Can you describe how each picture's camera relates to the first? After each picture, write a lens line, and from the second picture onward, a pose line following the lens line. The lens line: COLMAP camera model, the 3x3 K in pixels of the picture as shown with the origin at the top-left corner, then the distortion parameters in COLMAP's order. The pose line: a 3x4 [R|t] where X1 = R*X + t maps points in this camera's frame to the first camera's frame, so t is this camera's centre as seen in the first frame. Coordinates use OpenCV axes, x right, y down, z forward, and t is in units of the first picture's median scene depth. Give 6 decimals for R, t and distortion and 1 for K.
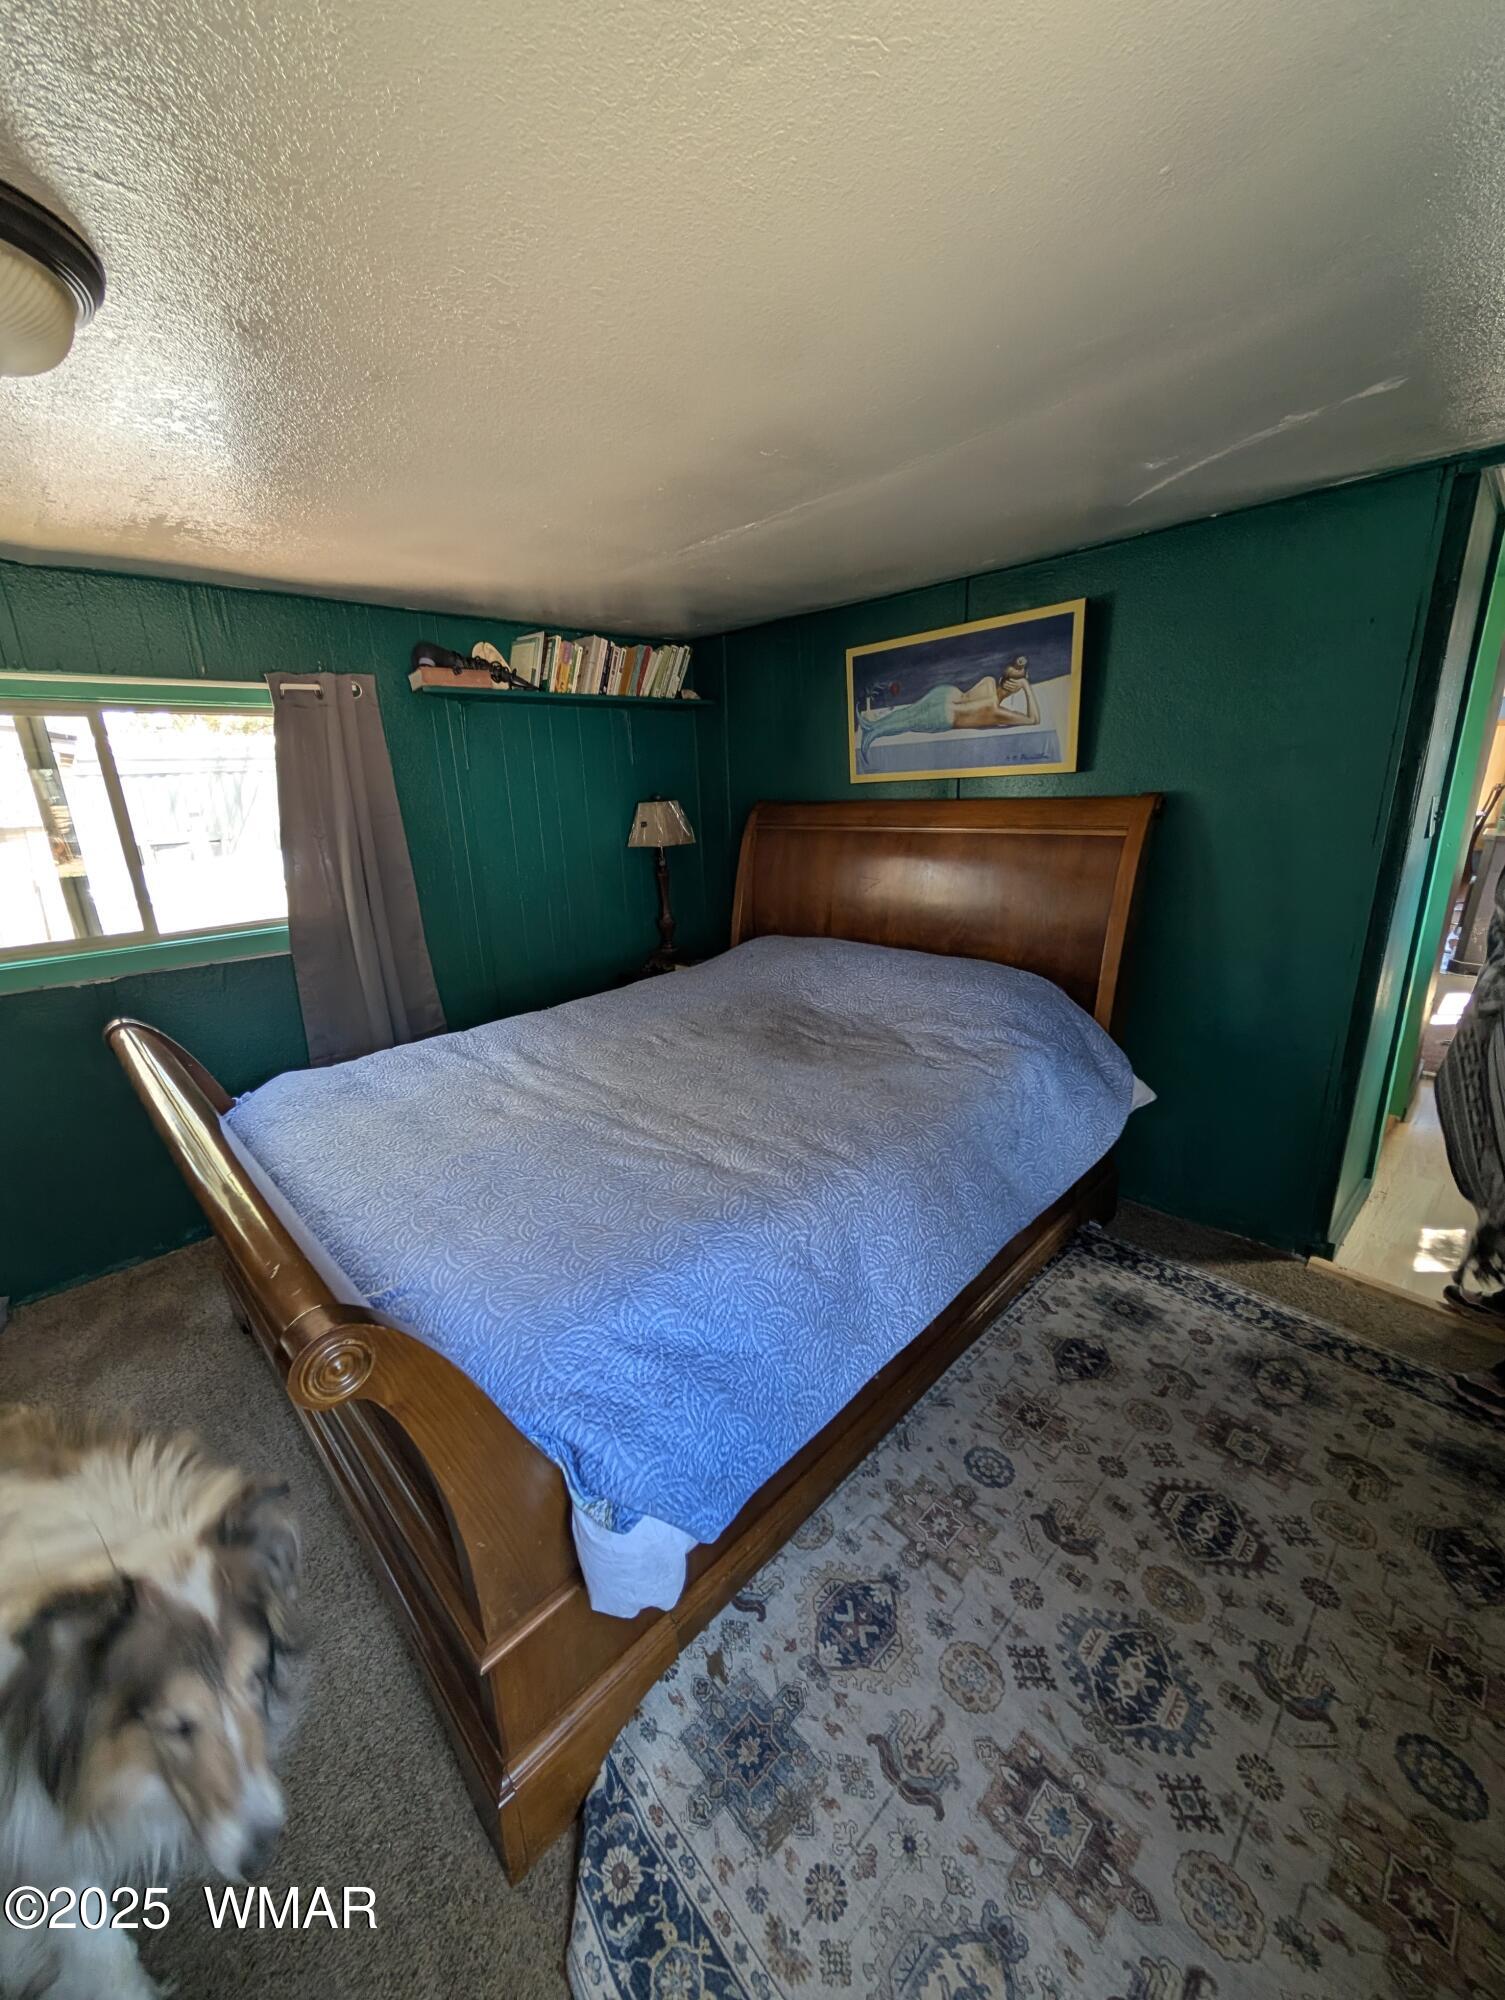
lens RADIAL K [[755.5, 0, 744.1], [0, 755.5, 997.7], [0, 0, 1]] dist [0.000581, -0.000352]
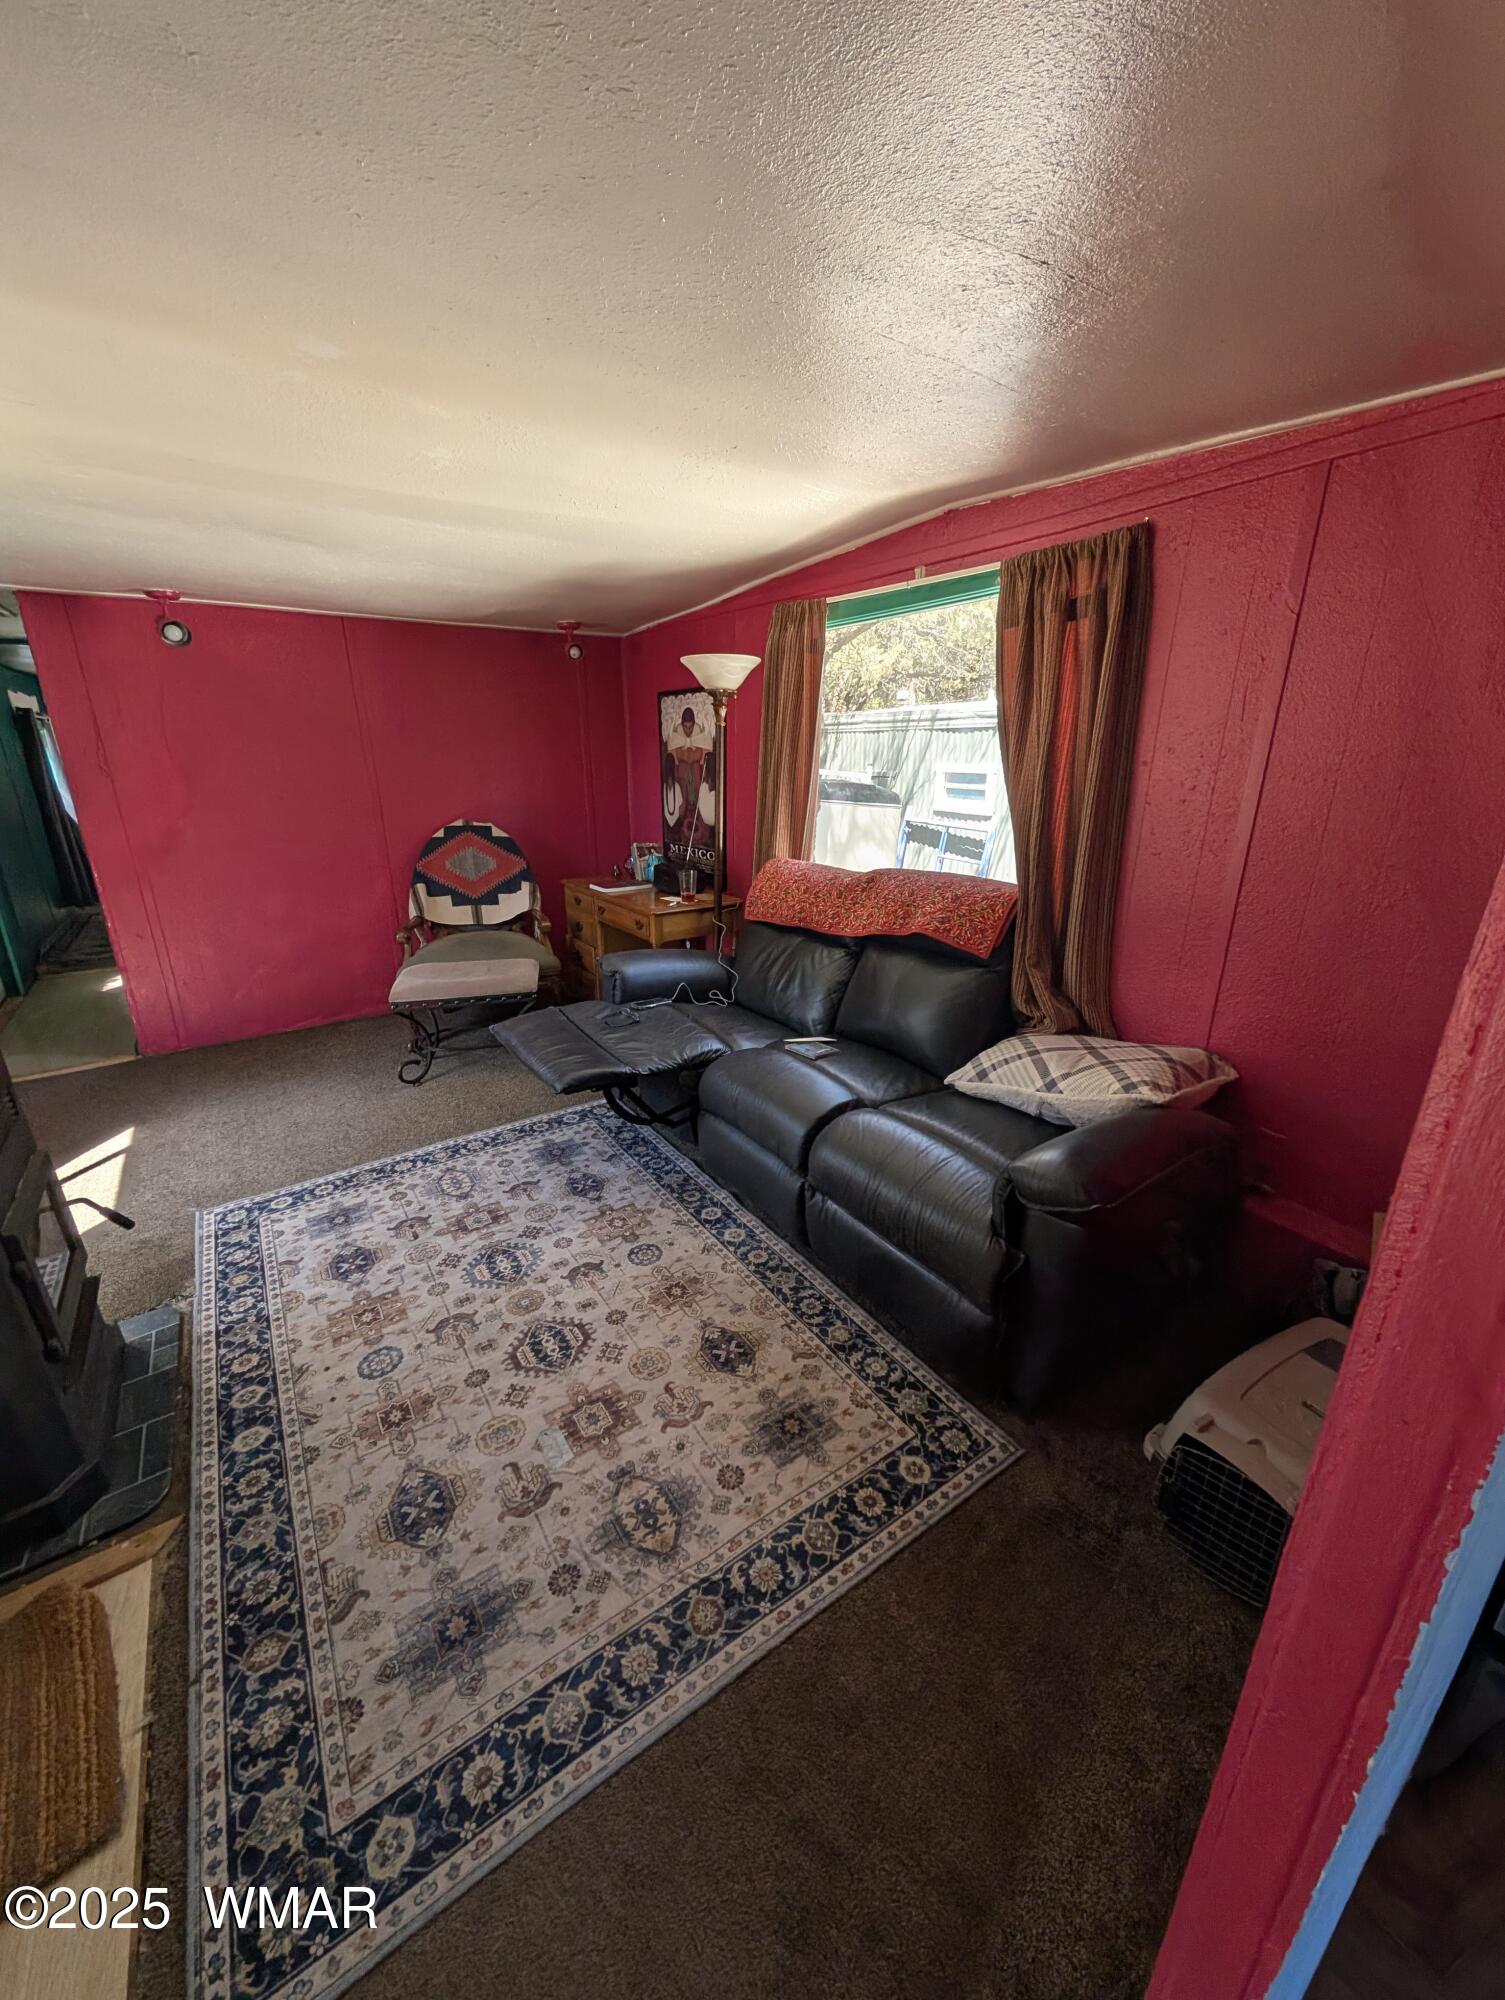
lens RADIAL K [[757.3, 0, 752.5], [0, 757.3, 1000.0], [0, 0, 1]] dist [-0.002140, -0.000096]
pose [[-0.147263, 0.340233, -0.928738, 1.716817], [-0.274859, 0.887916, 0.368860, -0.436450], [0.950140, 0.309592, -0.037241, 1.312889]]
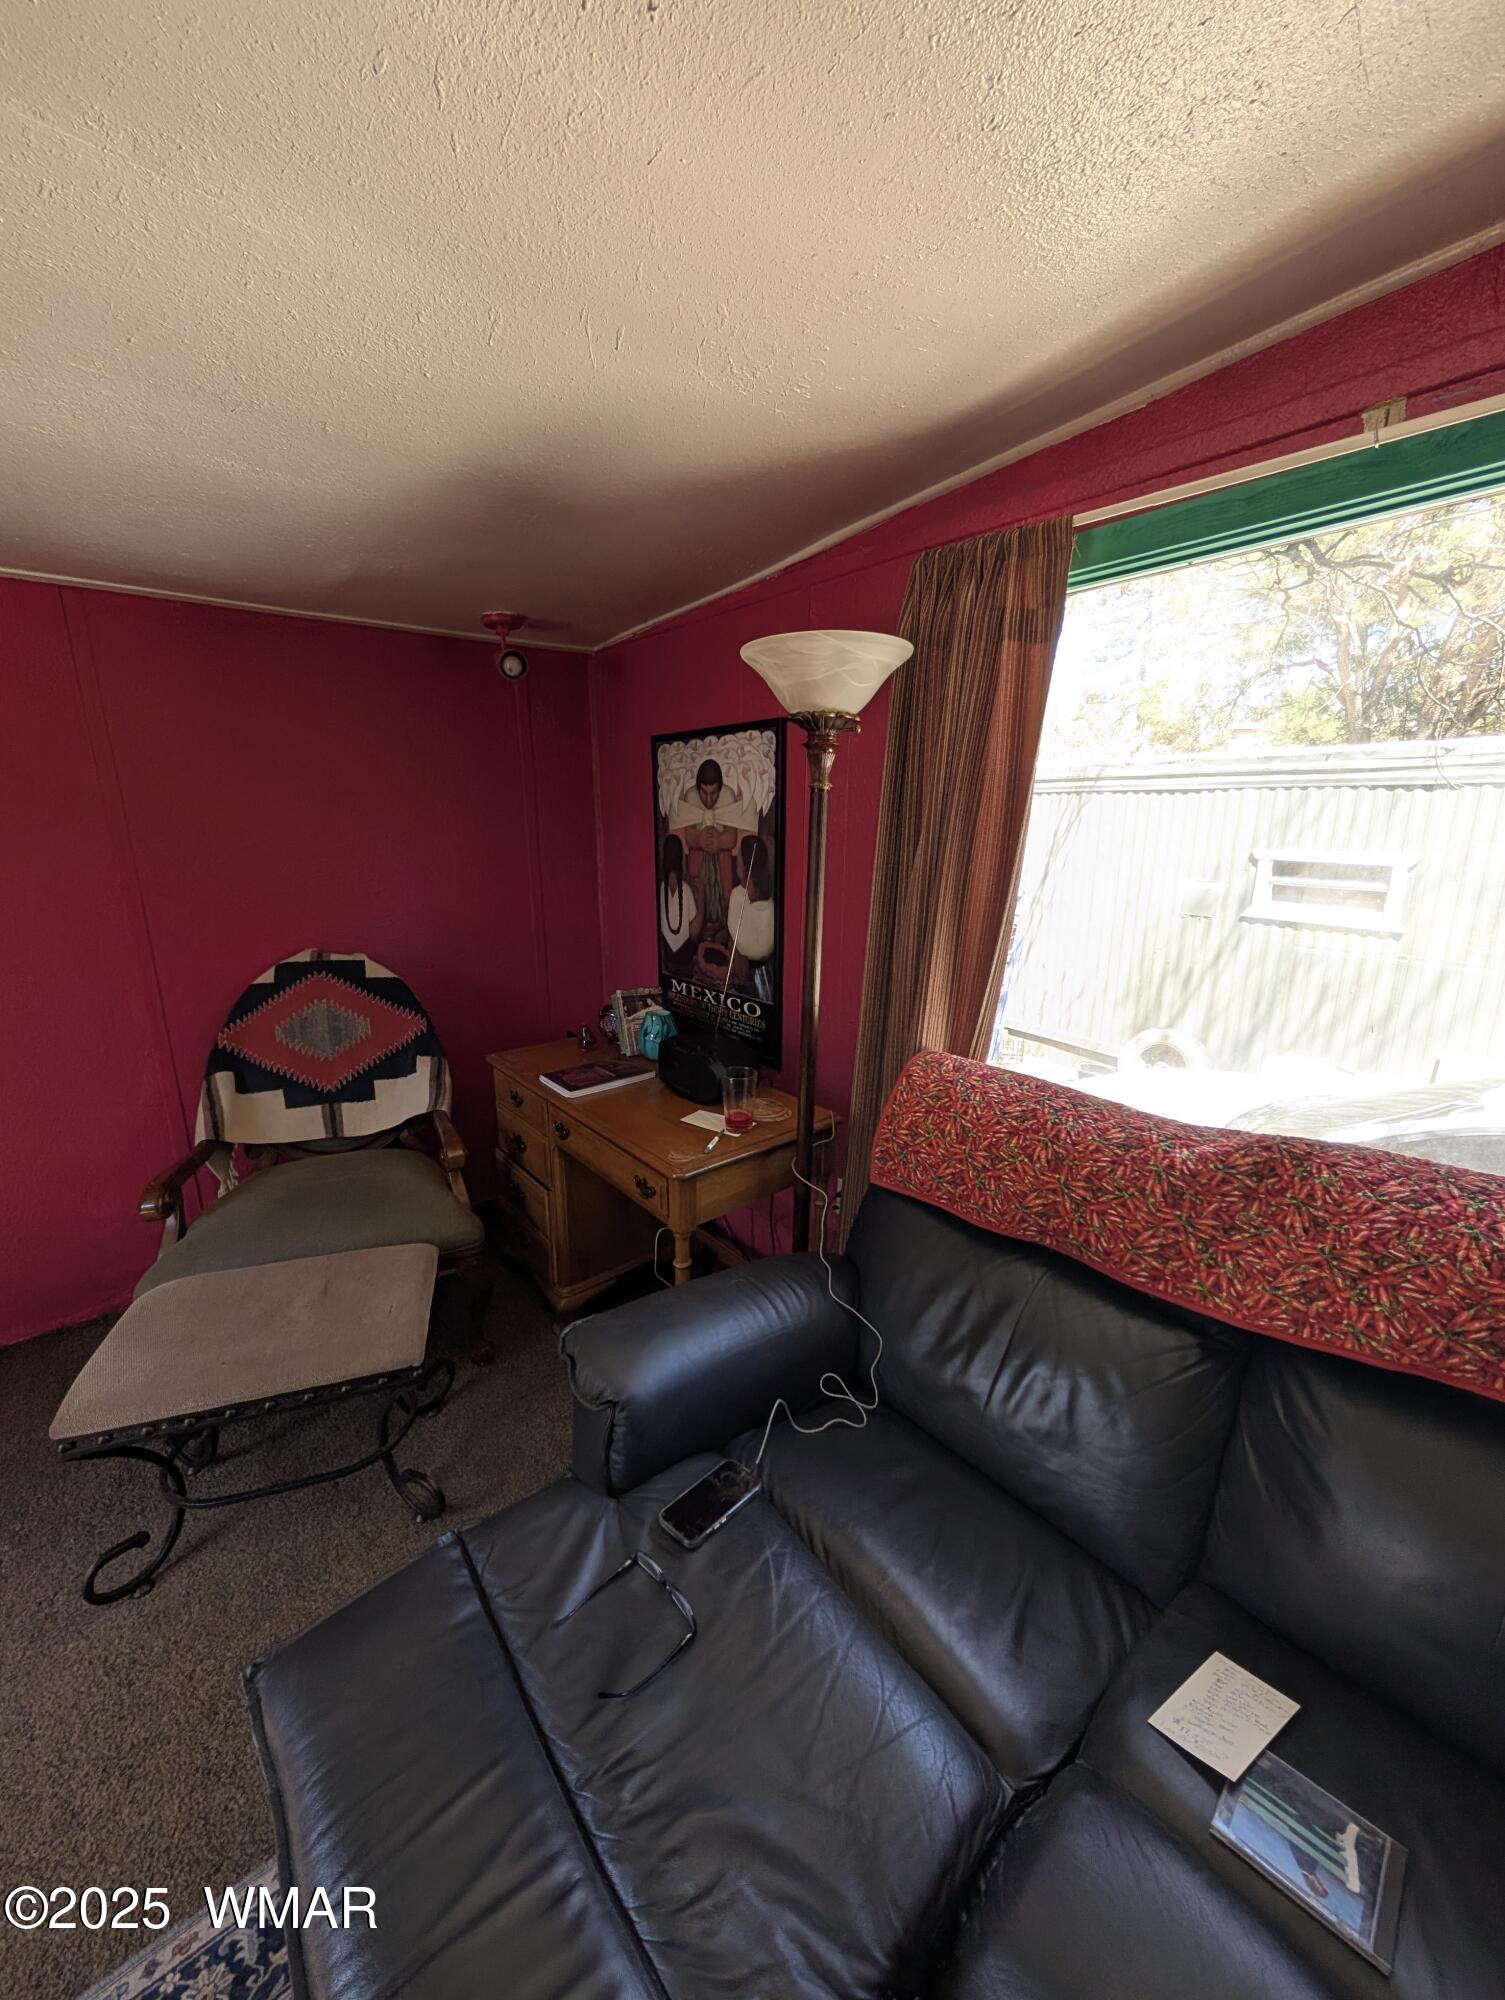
lens RADIAL K [[734.4, 0, 752.5], [0, 734.4, 1000.0], [0, 0, 1]] dist [-0.005242, -0.000130]
pose [[-0.068292, 0.273859, -0.959342, 0.363965], [-0.280716, 0.917463, 0.281887, -0.287058], [0.957358, 0.288553, 0.014221, 0.835487]]
